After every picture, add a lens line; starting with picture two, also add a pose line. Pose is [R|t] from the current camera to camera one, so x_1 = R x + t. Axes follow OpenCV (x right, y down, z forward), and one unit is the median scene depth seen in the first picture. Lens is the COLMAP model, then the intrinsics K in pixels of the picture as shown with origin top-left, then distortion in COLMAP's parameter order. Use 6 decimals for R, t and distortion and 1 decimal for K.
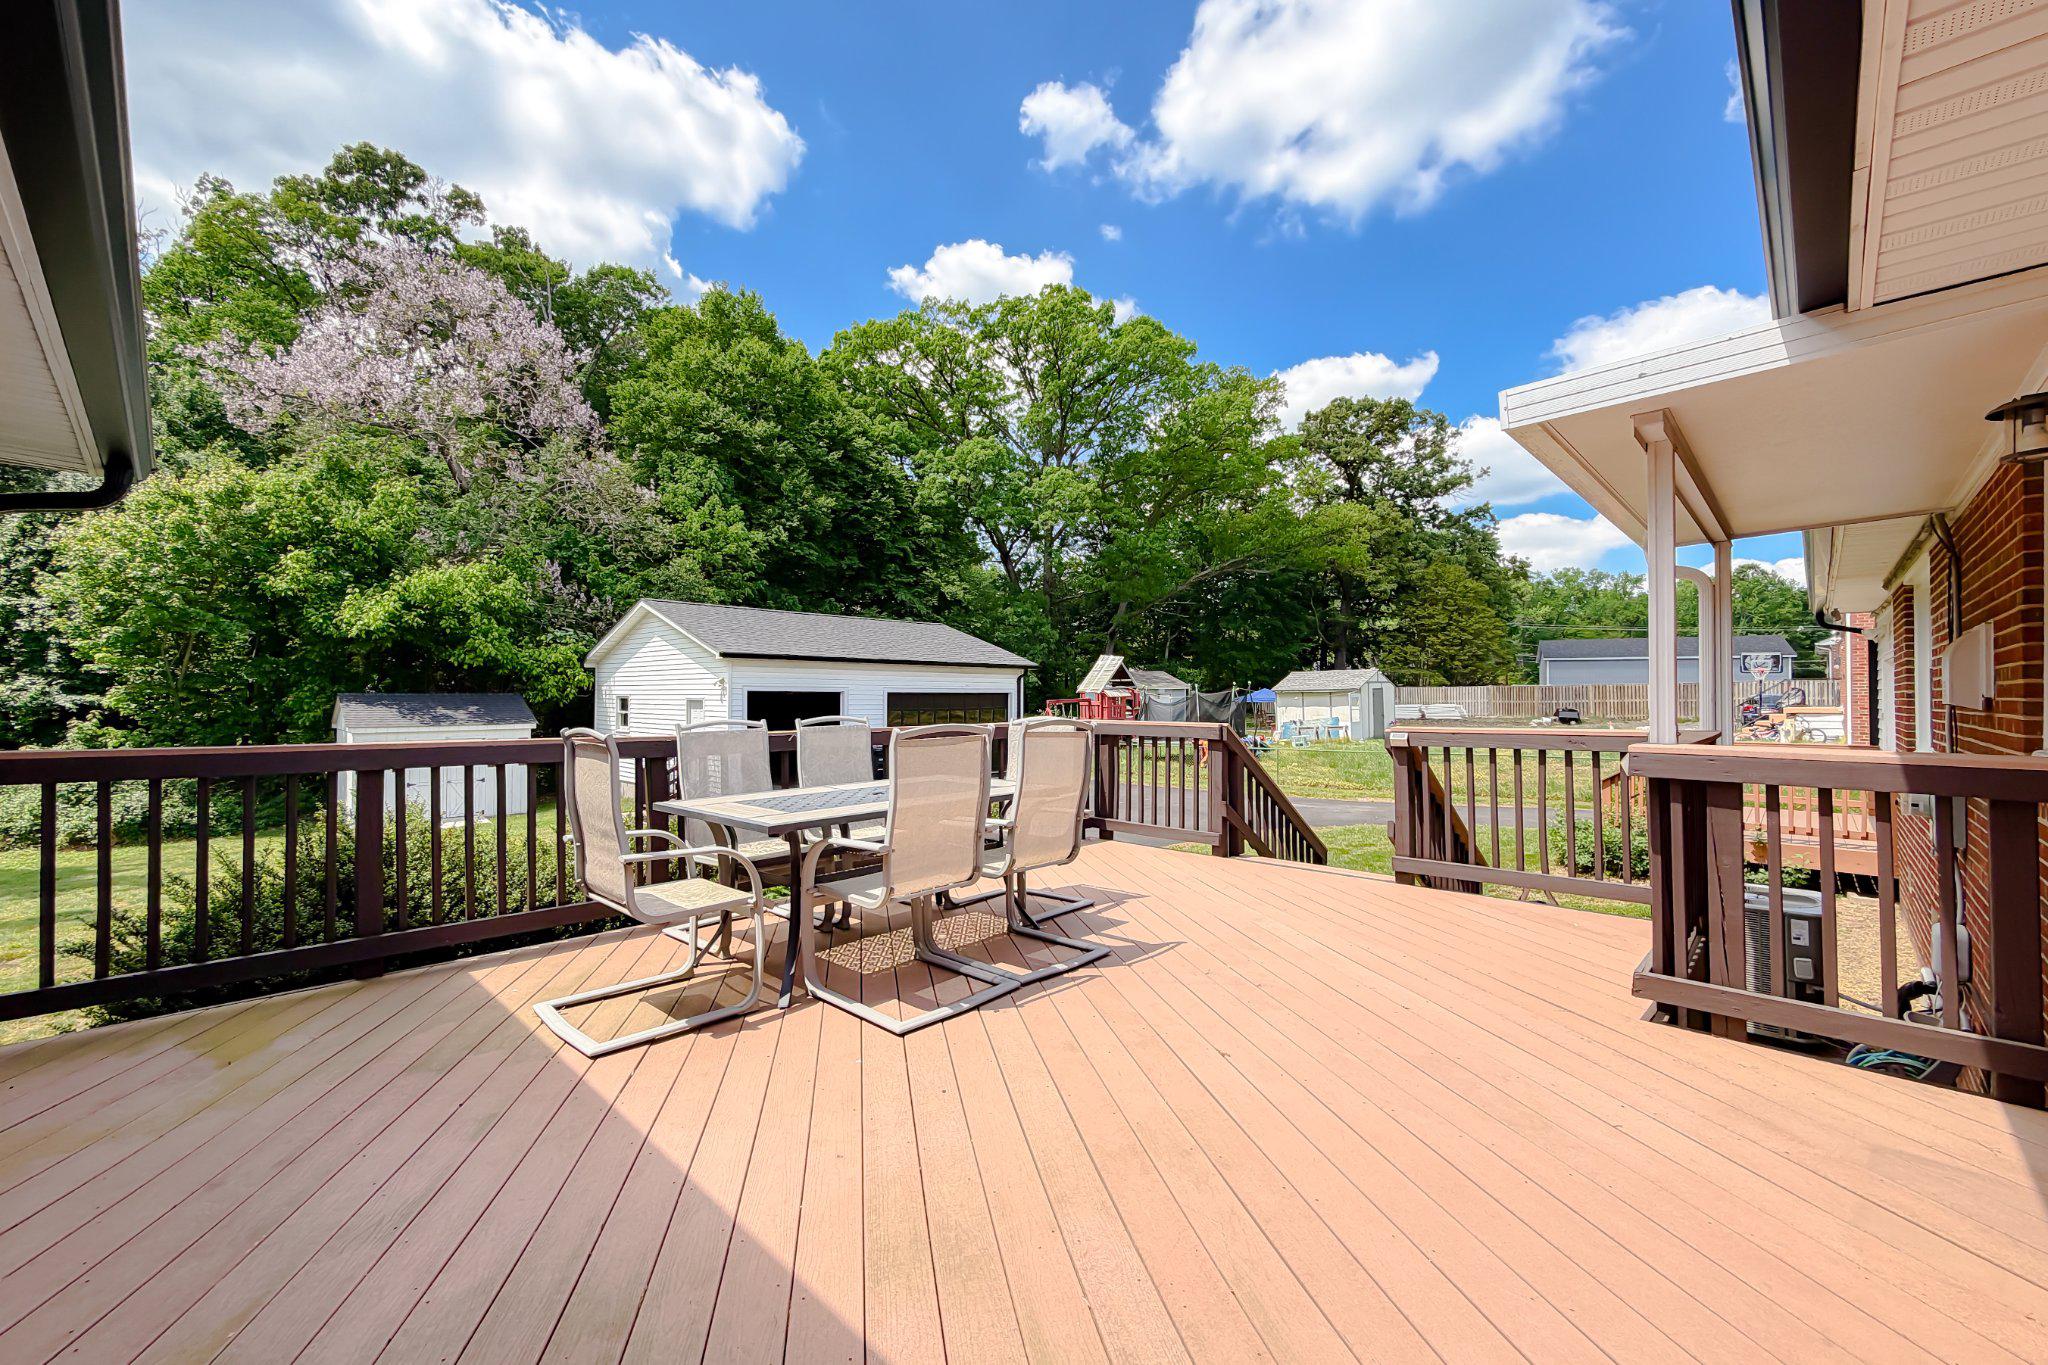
lens RADIAL K [[822.7, 0, 1027.9], [0, 822.7, 676.2], [0, 0, 1]] dist [0.000171, 0.000105]
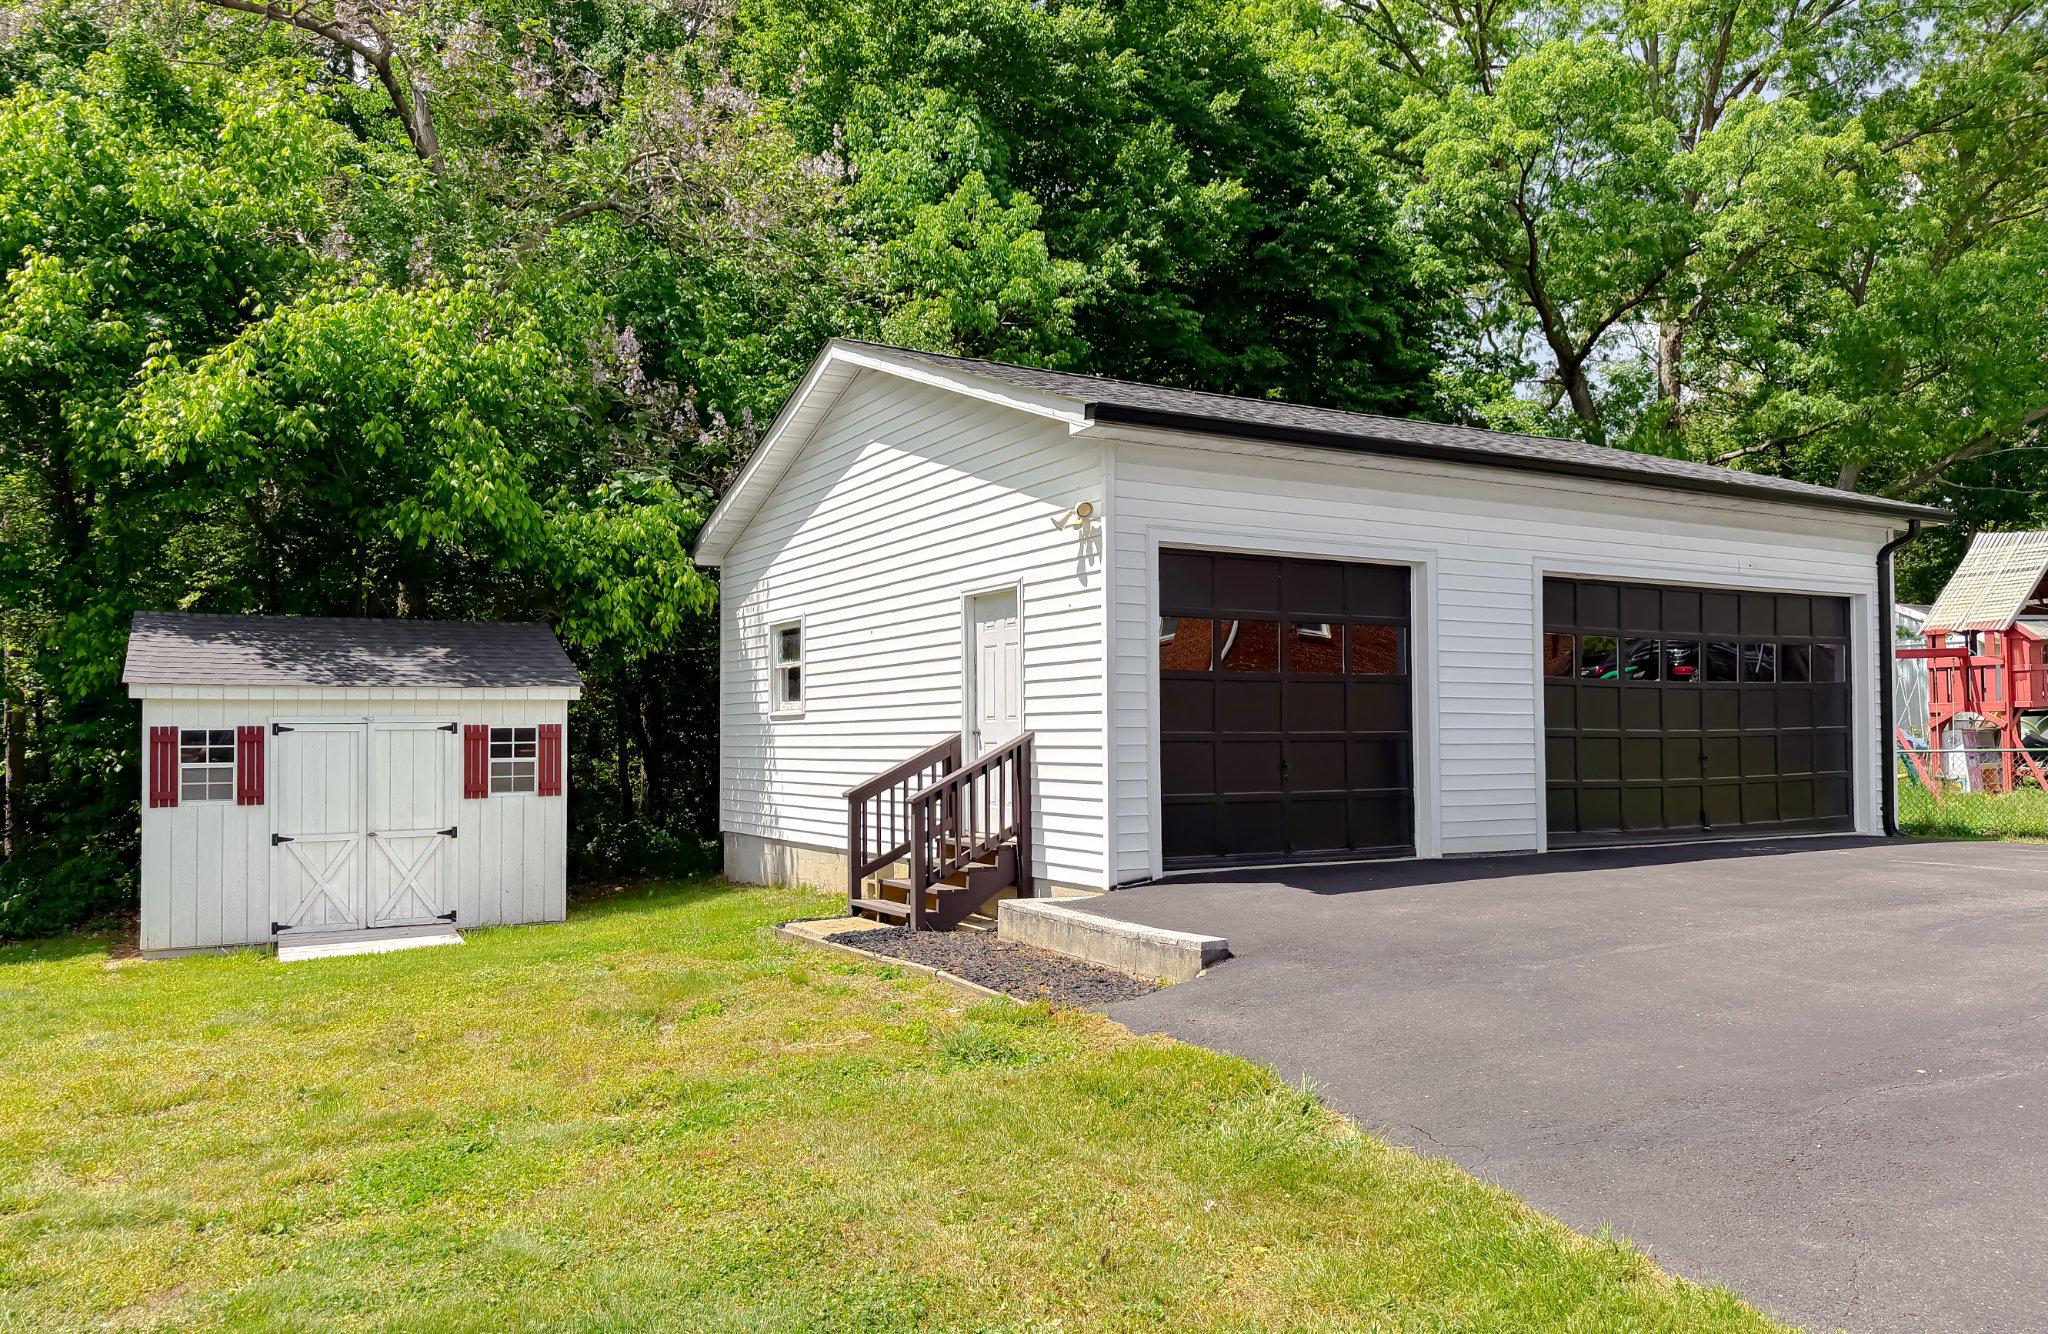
lens RADIAL K [[1460.1, 0, 1023.4], [0, 1460.1, 674.7], [0, 0, 1]] dist [0.022820, -0.004393]
pose [[0.961309, -0.027539, -0.274093, -0.183240], [0.019431, 0.999291, -0.032256, 0.064954], [0.274787, 0.025682, 0.961162, 0.344698]]
